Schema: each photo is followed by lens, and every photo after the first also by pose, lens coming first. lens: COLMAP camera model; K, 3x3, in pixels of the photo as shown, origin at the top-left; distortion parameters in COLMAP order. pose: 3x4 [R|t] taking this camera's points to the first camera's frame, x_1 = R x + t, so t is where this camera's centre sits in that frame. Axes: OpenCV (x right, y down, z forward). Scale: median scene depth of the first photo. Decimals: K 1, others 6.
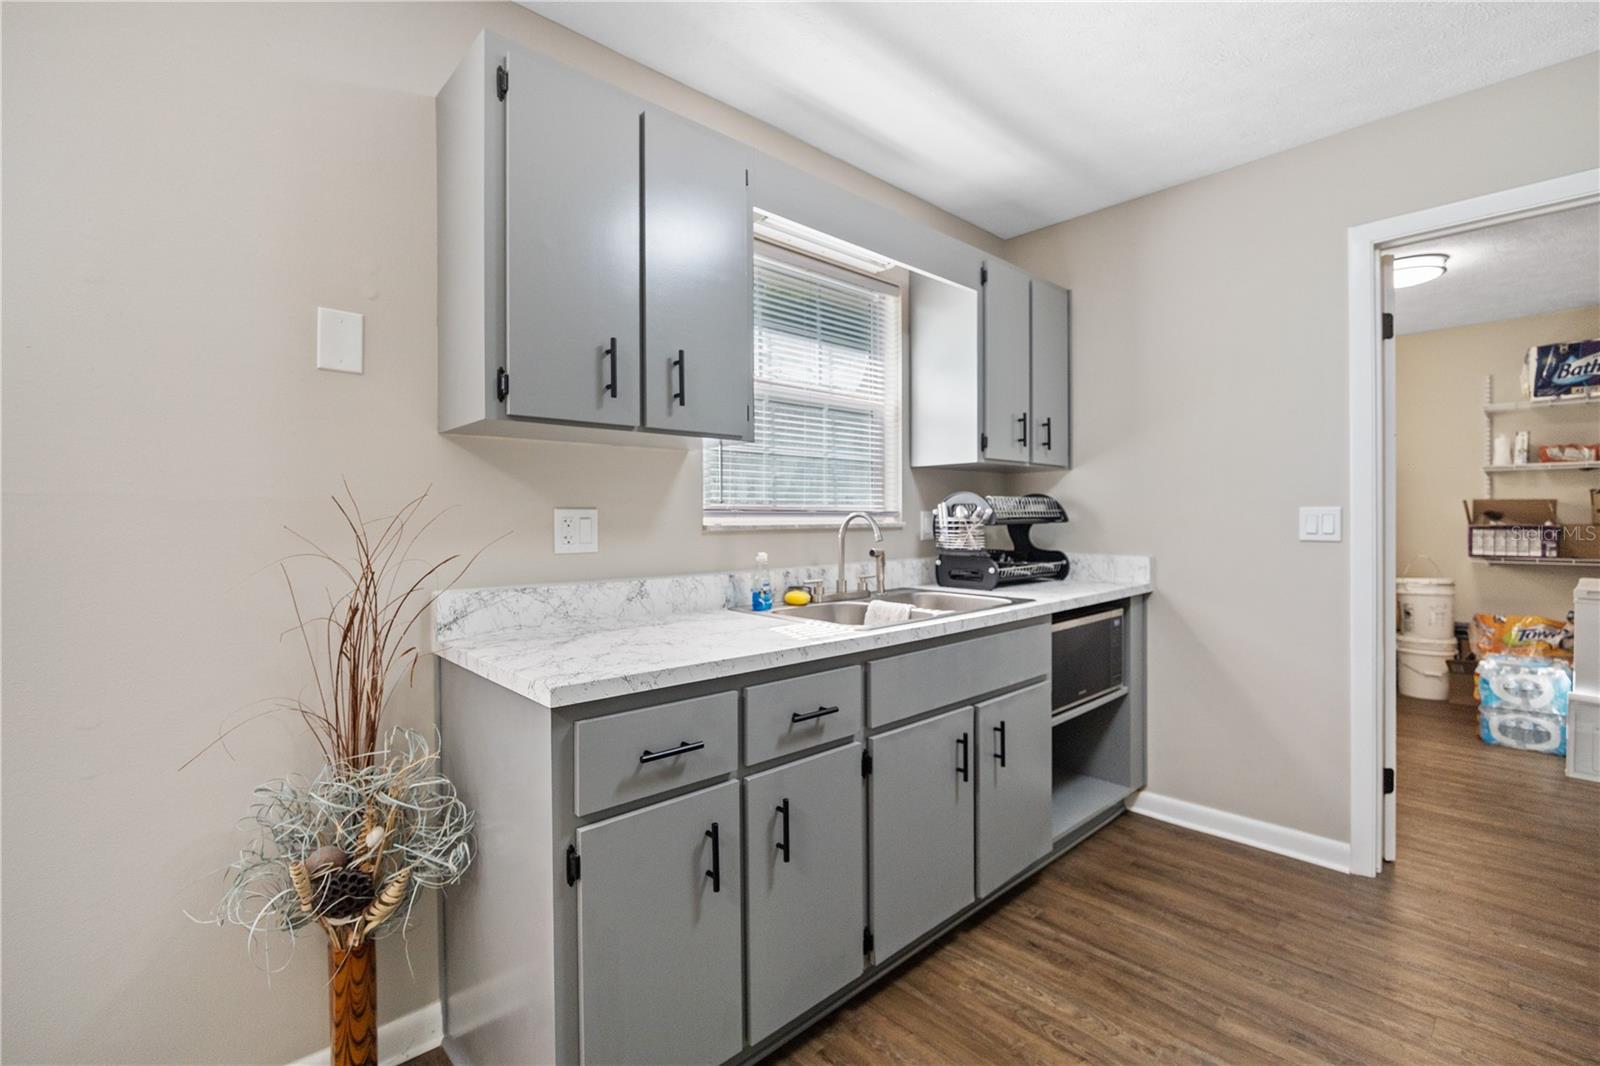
lens RADIAL K [[716.3, 0, 797.9], [0, 716.3, 519.9], [0, 0, 1]] dist [-0.011852, 0.000160]
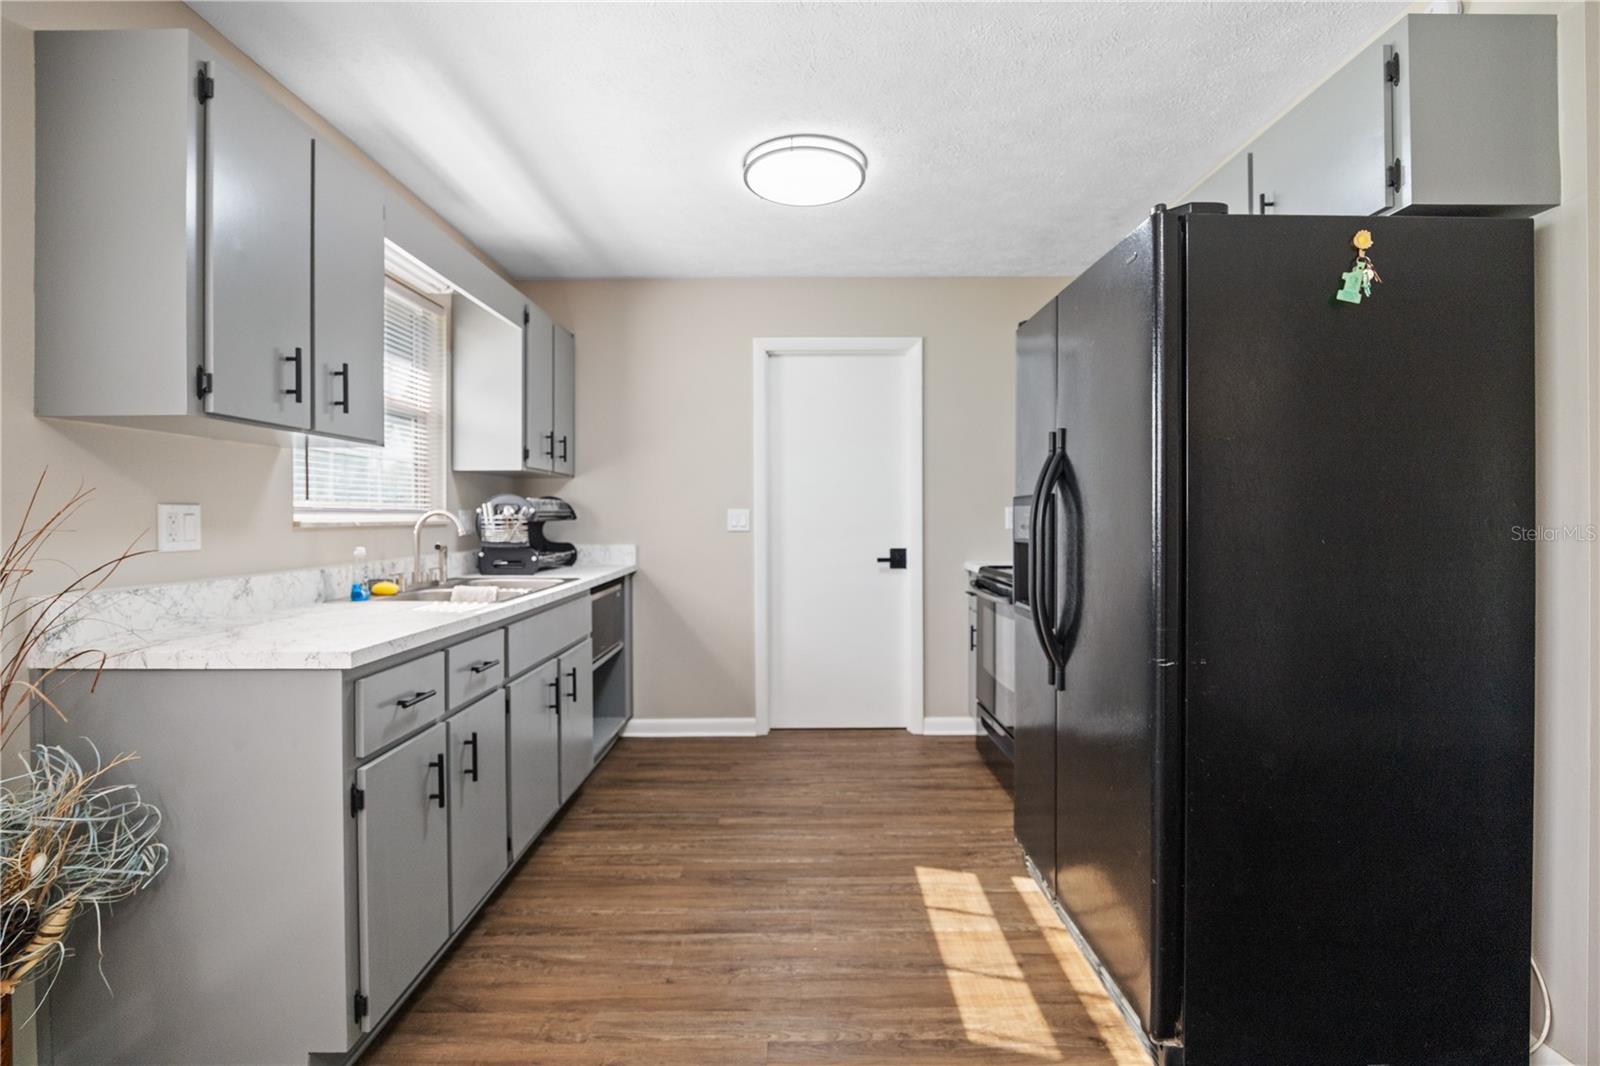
lens RADIAL K [[716.3, 0, 813.9], [0, 716.3, 518.4], [0, 0, 1]] dist [-0.011852, 0.000160]
pose [[0.668526, -0.000208, 0.743689, -0.400245], [0.002669, 0.999994, -0.002119, 0.006587], [-0.743684, 0.003402, 0.668522, -0.222916]]
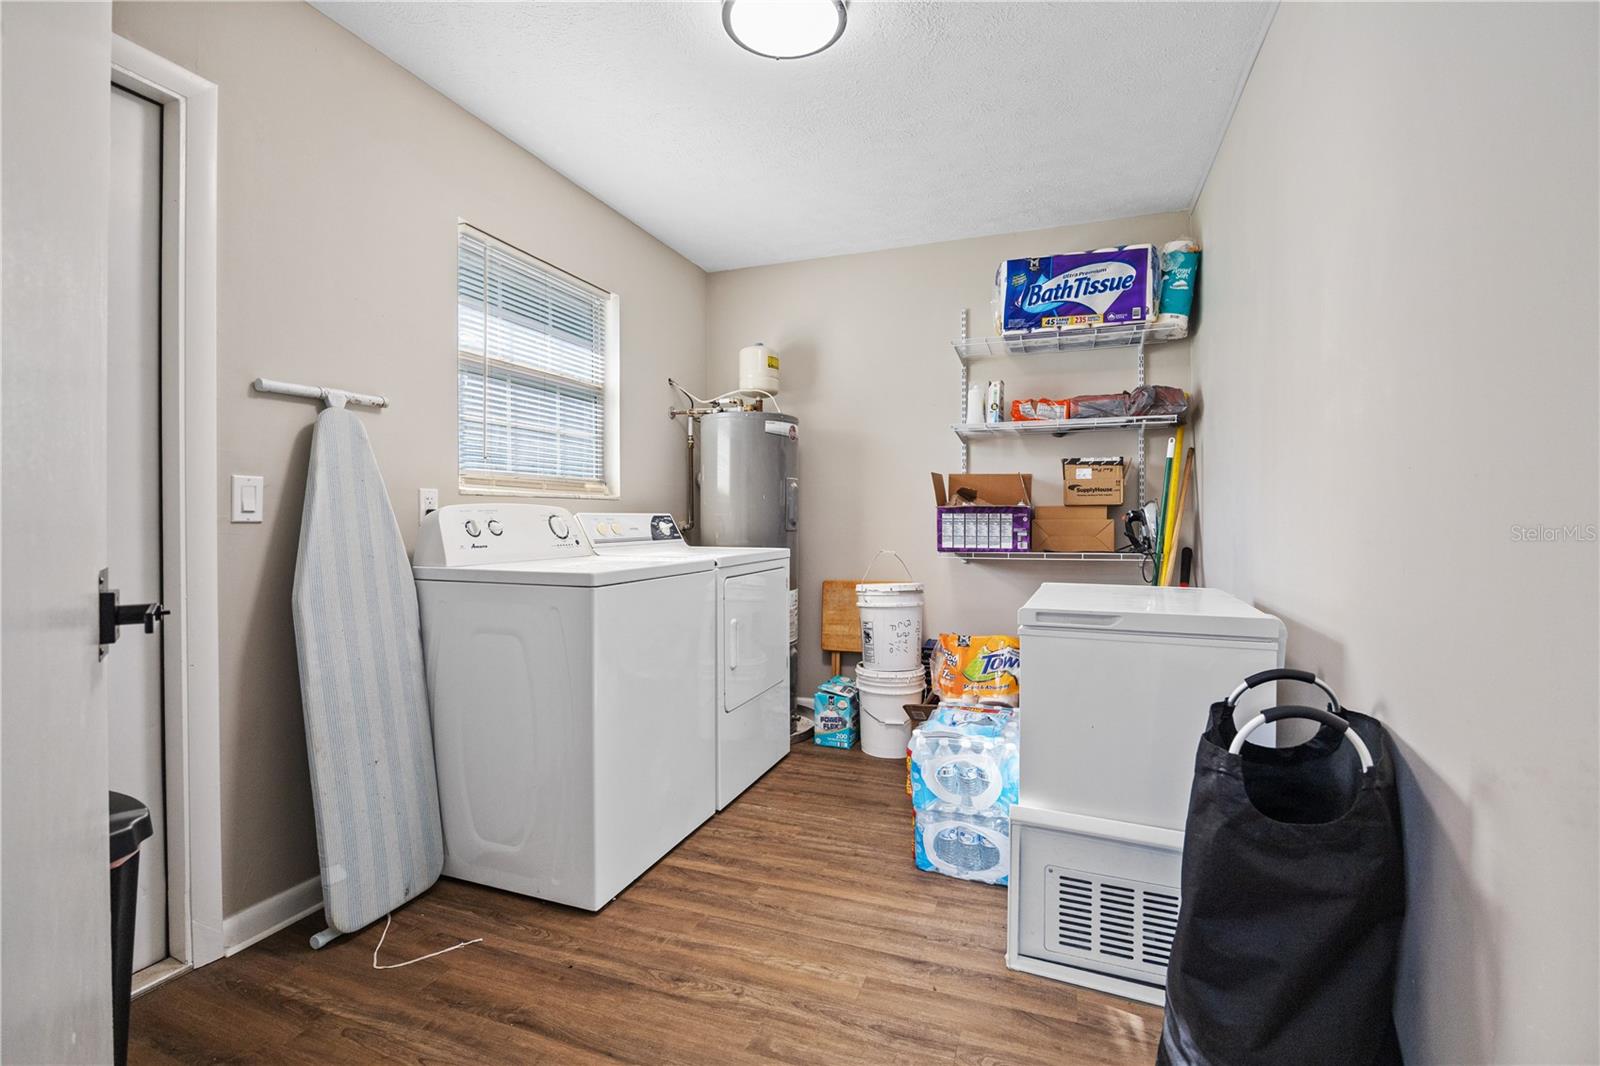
lens RADIAL K [[727.7, 0, 800.0], [0, 727.7, 513.2], [0, 0, 1]] dist [-0.002306, -0.000073]
pose [[0.893128, 0.003674, 0.449787, 0.511445], [-0.001513, 0.999986, -0.005164, 0.018309], [-0.449799, 0.003932, 0.893121, 0.422185]]
